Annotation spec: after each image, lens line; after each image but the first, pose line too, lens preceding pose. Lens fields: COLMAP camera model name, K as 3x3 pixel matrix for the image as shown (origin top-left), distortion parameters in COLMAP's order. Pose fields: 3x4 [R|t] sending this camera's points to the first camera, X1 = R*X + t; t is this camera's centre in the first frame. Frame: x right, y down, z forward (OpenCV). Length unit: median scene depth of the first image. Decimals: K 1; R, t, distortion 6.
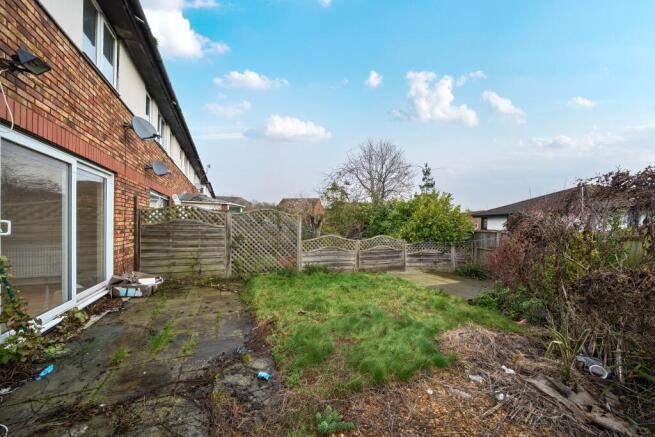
lens RADIAL K [[227.1, 0, 329.1], [0, 227.1, 221.0], [0, 0, 1]] dist [-0.000256, 0.000010]
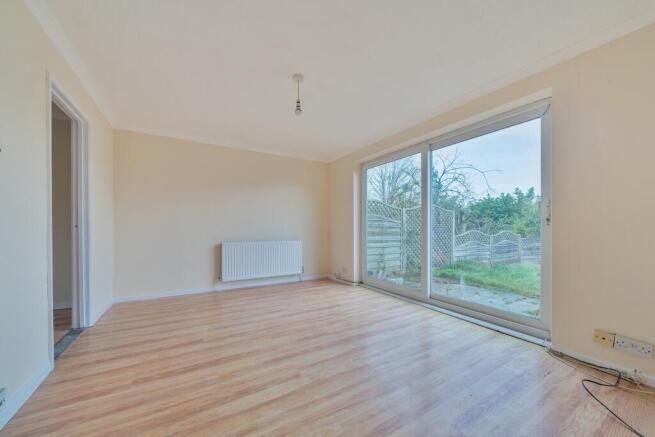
lens RADIAL K [[227.1, 0, 326.2], [0, 227.1, 220.8], [0, 0, 1]] dist [-0.000256, 0.000010]
pose [[0.992579, -0.003191, 0.121561, -0.822500], [0.002789, 0.999990, 0.003479, 0.014291], [-0.121571, -0.003114, 0.992578, 0.058415]]
